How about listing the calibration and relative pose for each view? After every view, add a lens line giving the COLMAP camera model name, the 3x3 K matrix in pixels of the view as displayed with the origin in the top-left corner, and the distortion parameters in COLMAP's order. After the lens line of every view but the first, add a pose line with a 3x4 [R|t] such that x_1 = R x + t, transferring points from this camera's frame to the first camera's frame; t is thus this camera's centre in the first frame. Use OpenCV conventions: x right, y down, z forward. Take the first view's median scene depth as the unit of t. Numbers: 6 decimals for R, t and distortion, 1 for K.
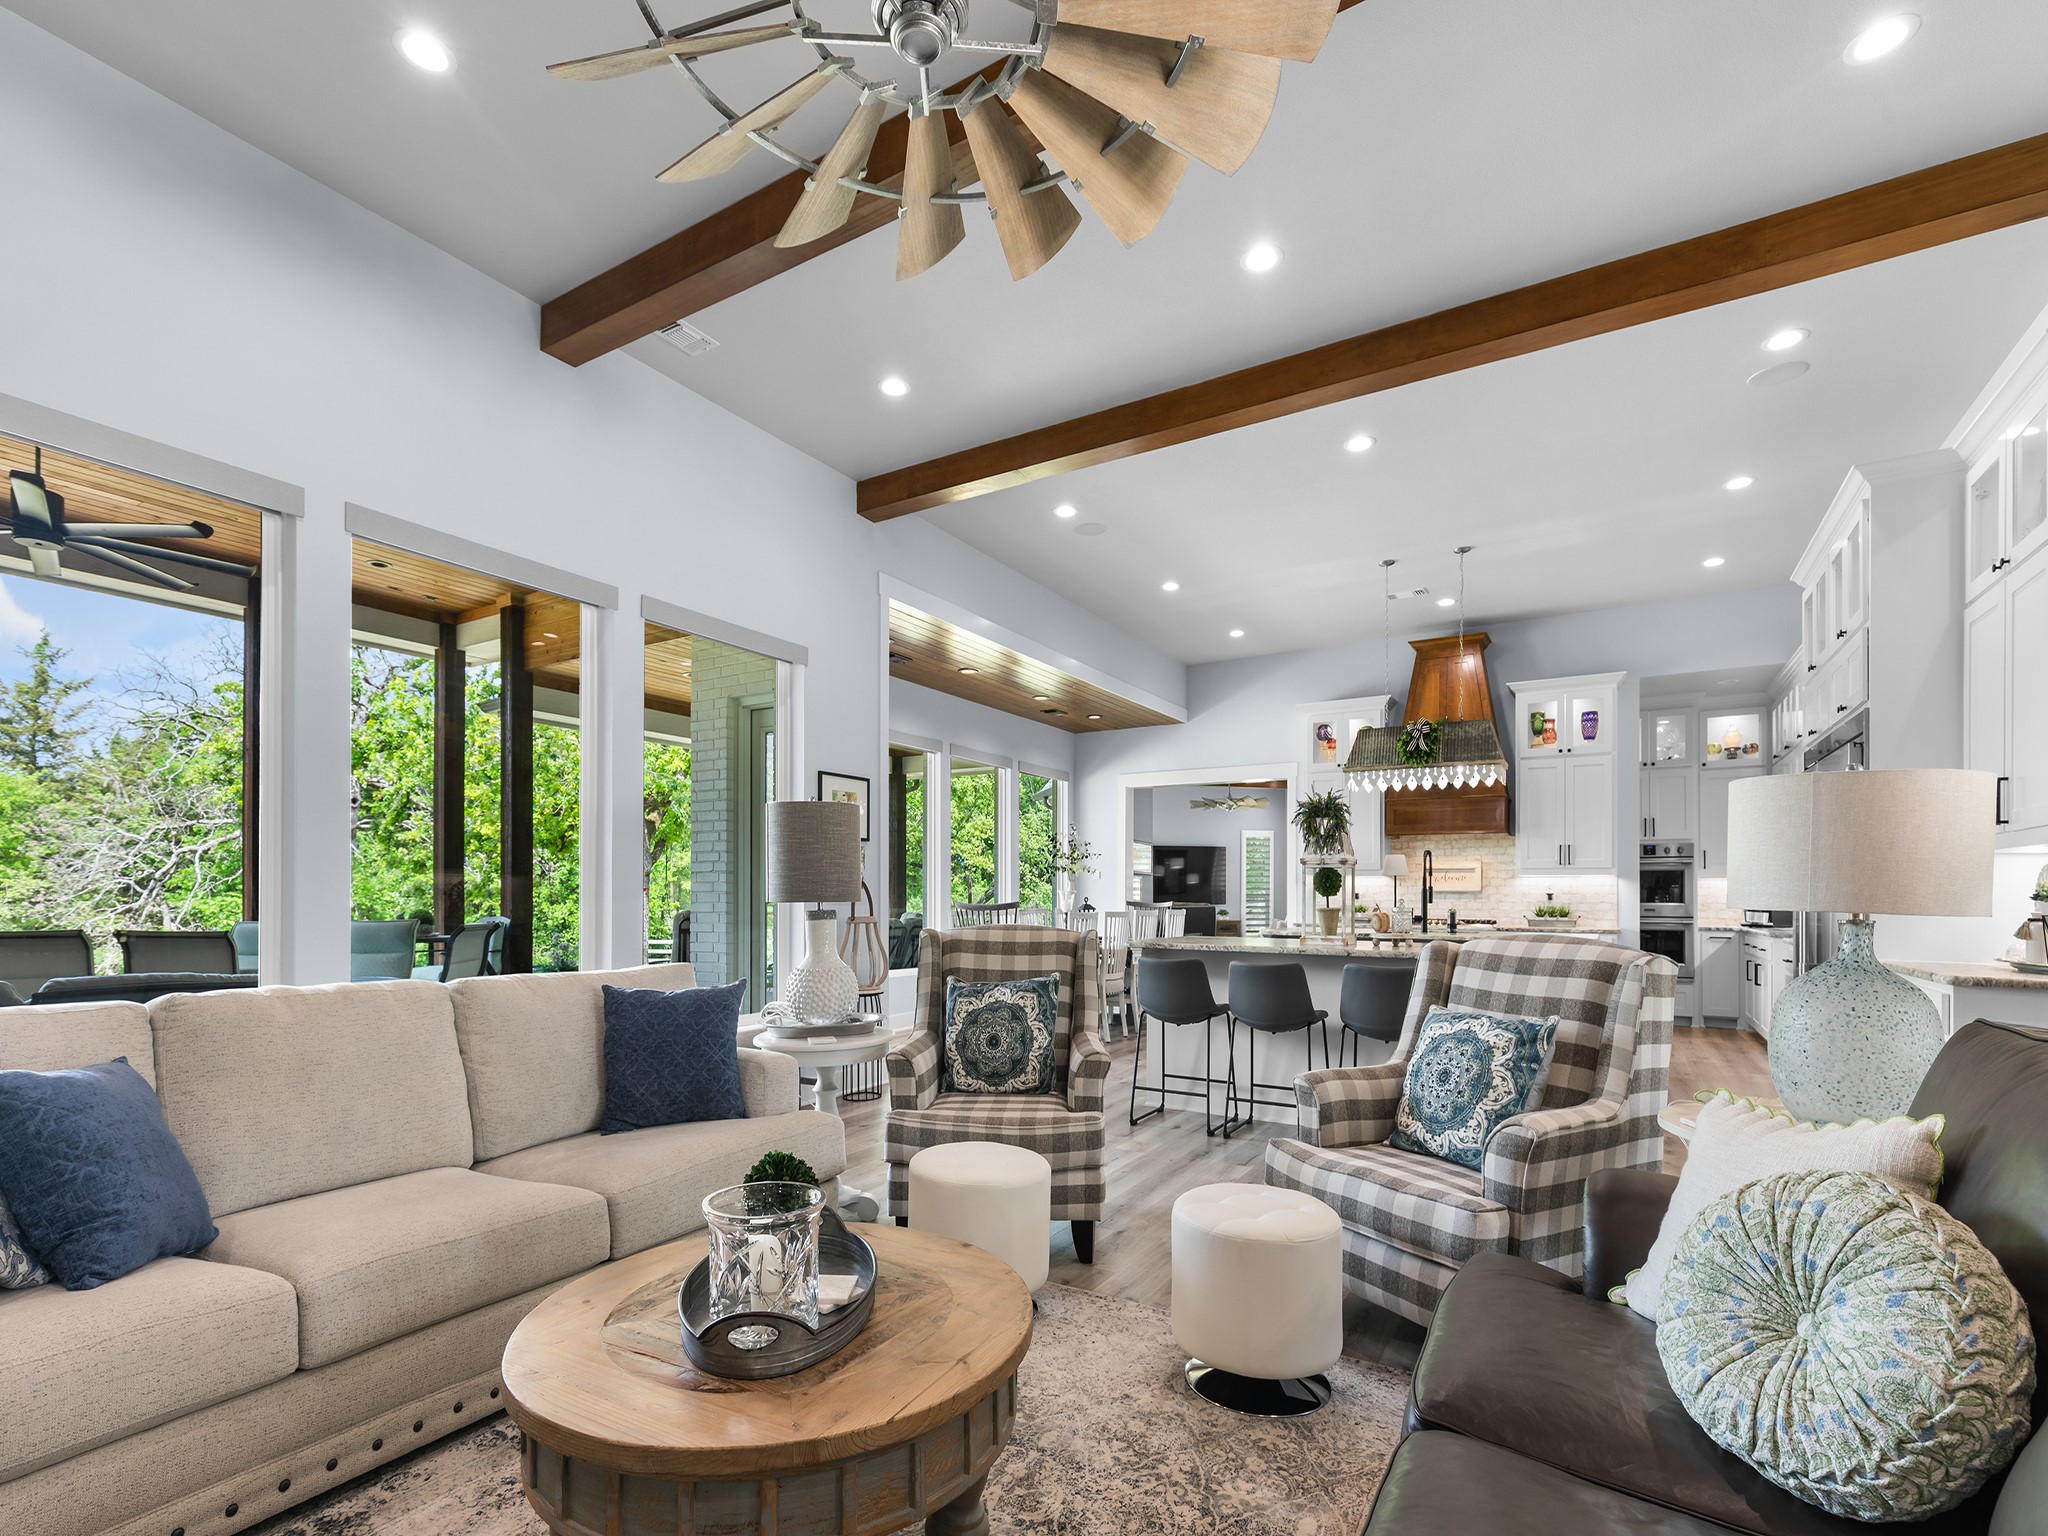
lens RADIAL K [[945.7, 0, 1020.9], [0, 945.7, 888.0], [0, 0, 1]] dist [0.011428, -0.002458]
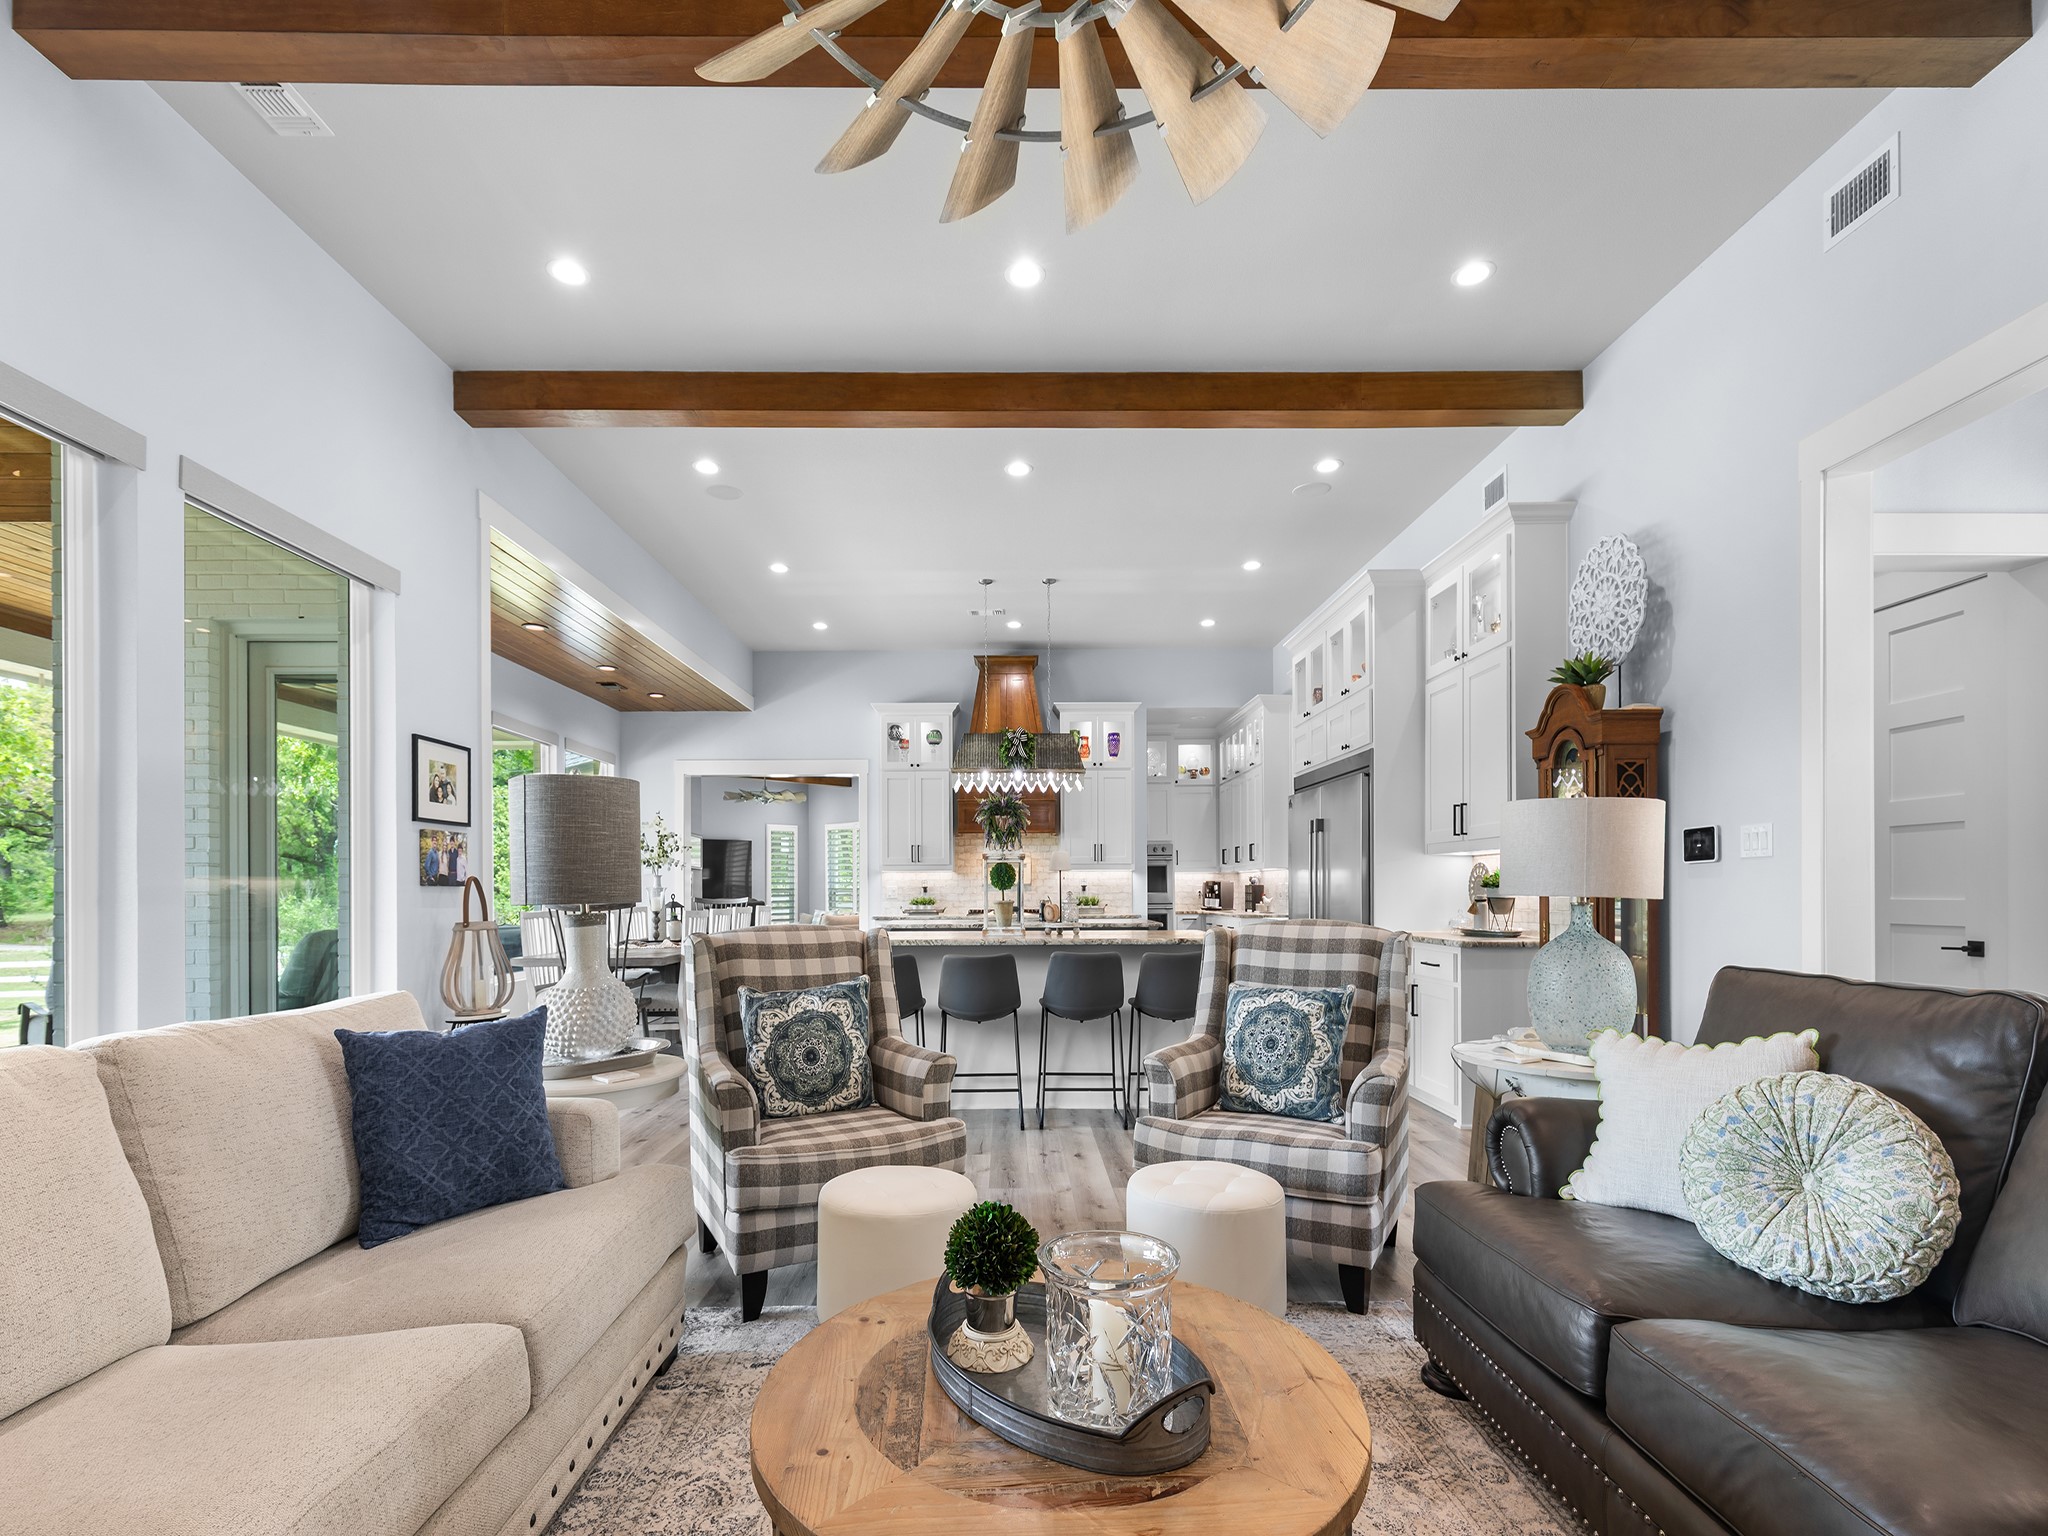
lens RADIAL K [[945.7, 0, 1009.0], [0, 945.7, 884.9], [0, 0, 1]] dist [0.011428, -0.002458]
pose [[0.850550, -0.007524, 0.525841, -0.290293], [0.006073, 0.999972, 0.004485, -0.002003], [-0.525860, -0.000621, 0.850571, 0.121474]]
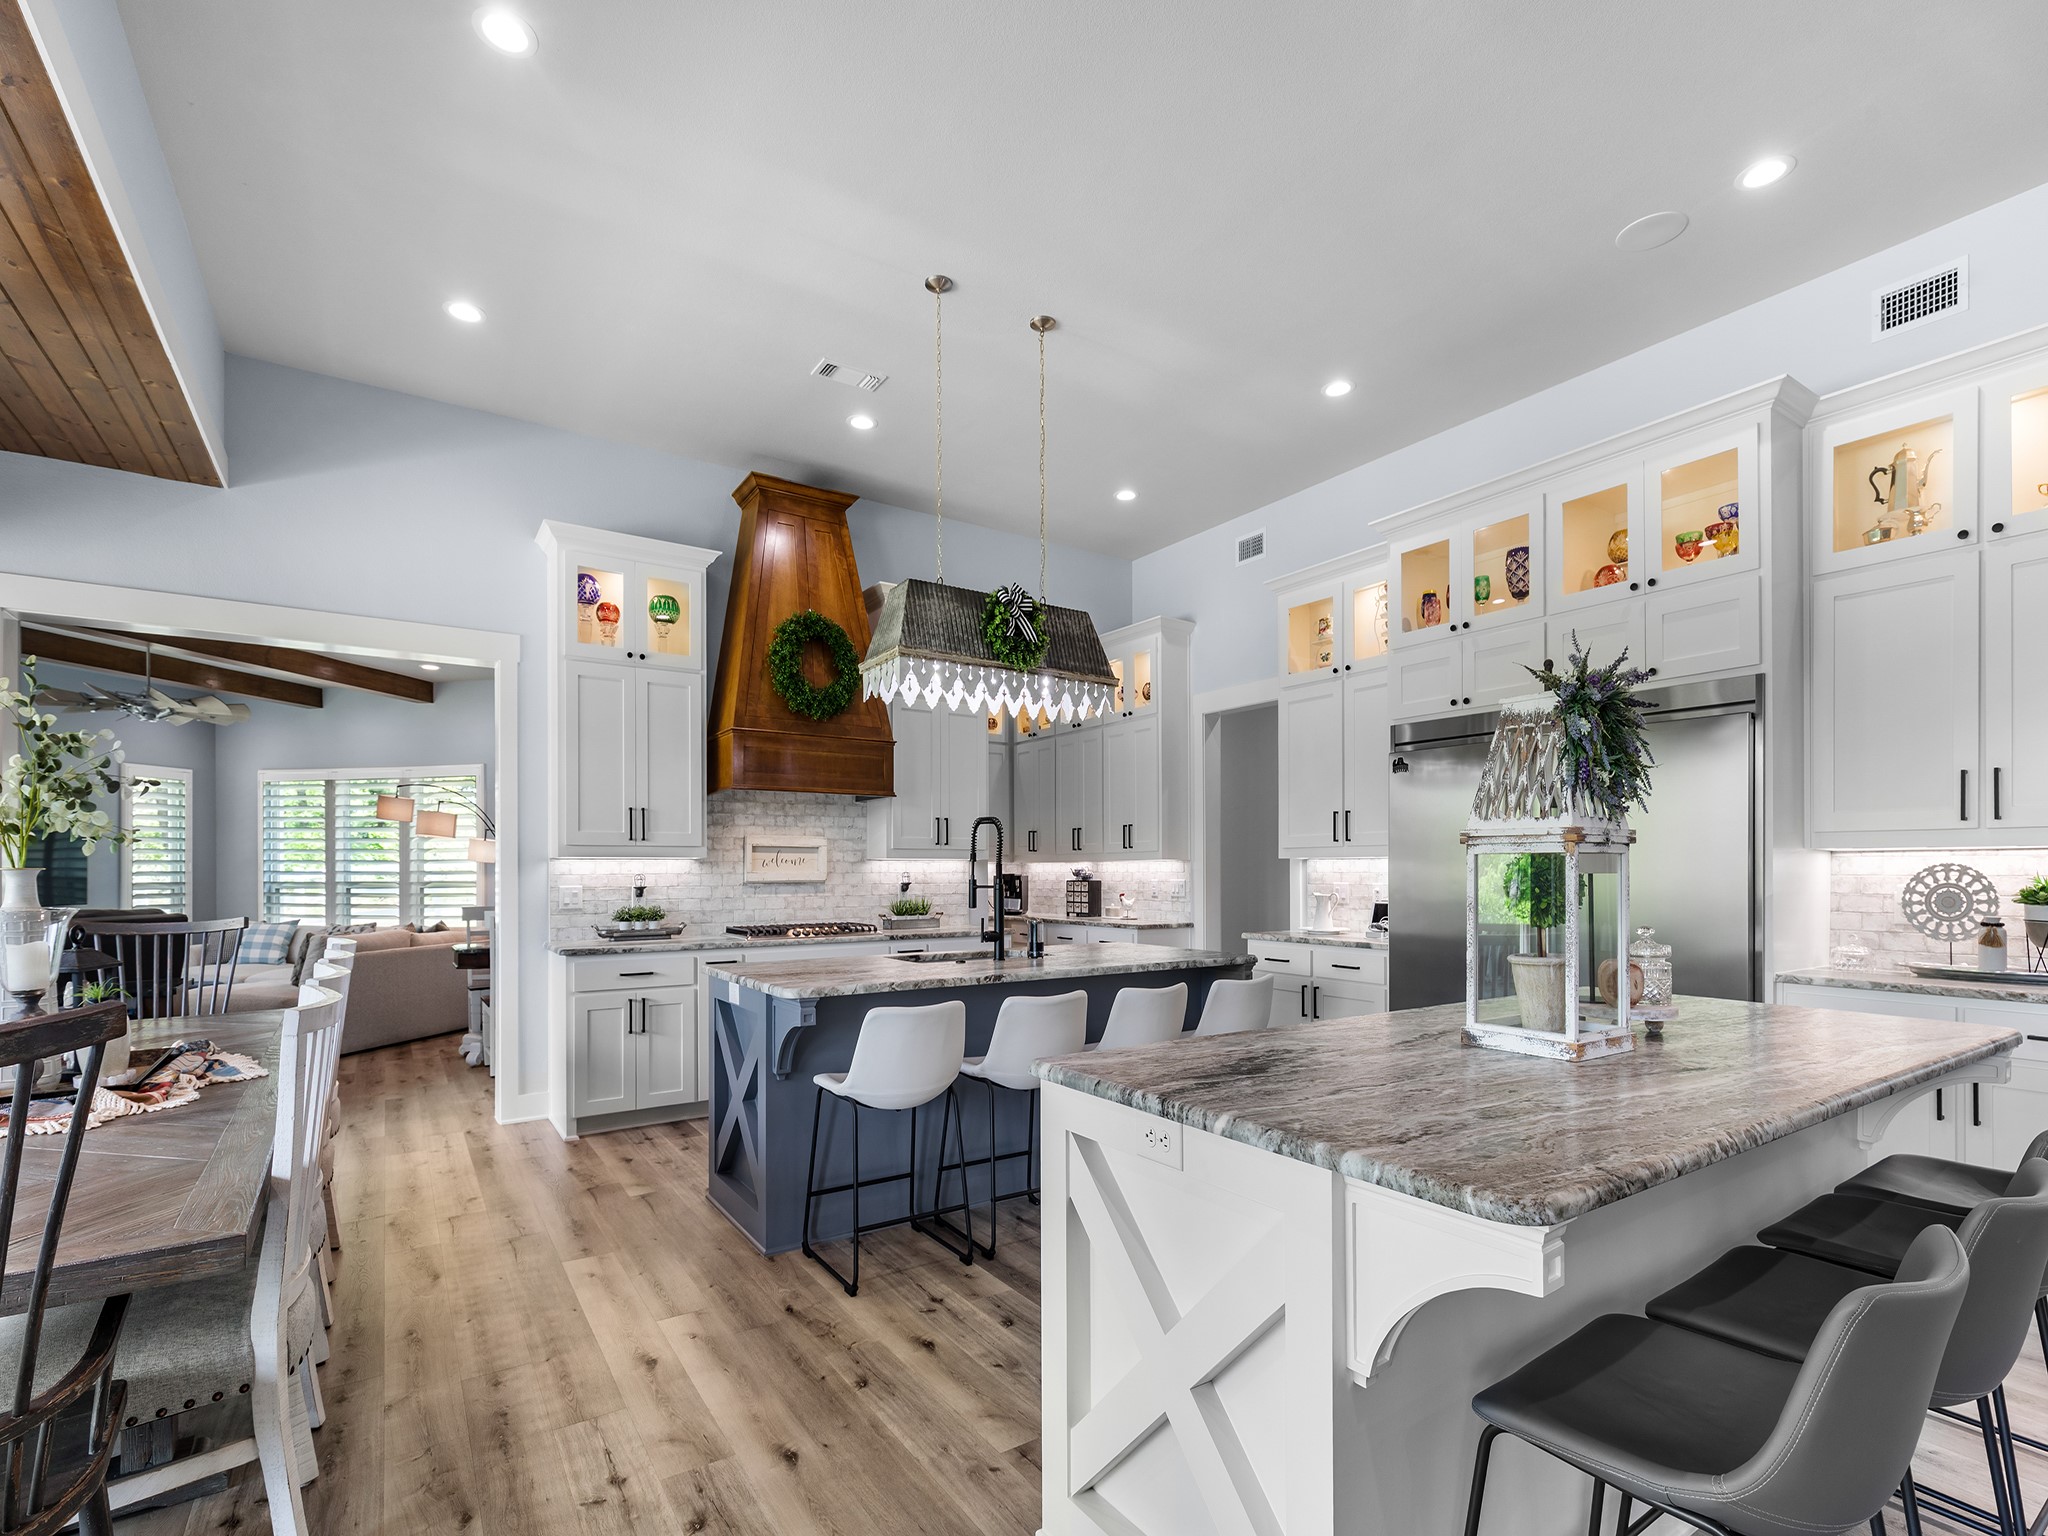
lens RADIAL K [[945.7, 0, 1007.7], [0, 945.7, 869.0], [0, 0, 1]] dist [0.011428, -0.002458]
pose [[0.426084, -0.003647, 0.904676, -0.161416], [-0.002269, 0.999984, 0.005100, -0.019709], [-0.904681, -0.004225, 0.426069, 1.321771]]
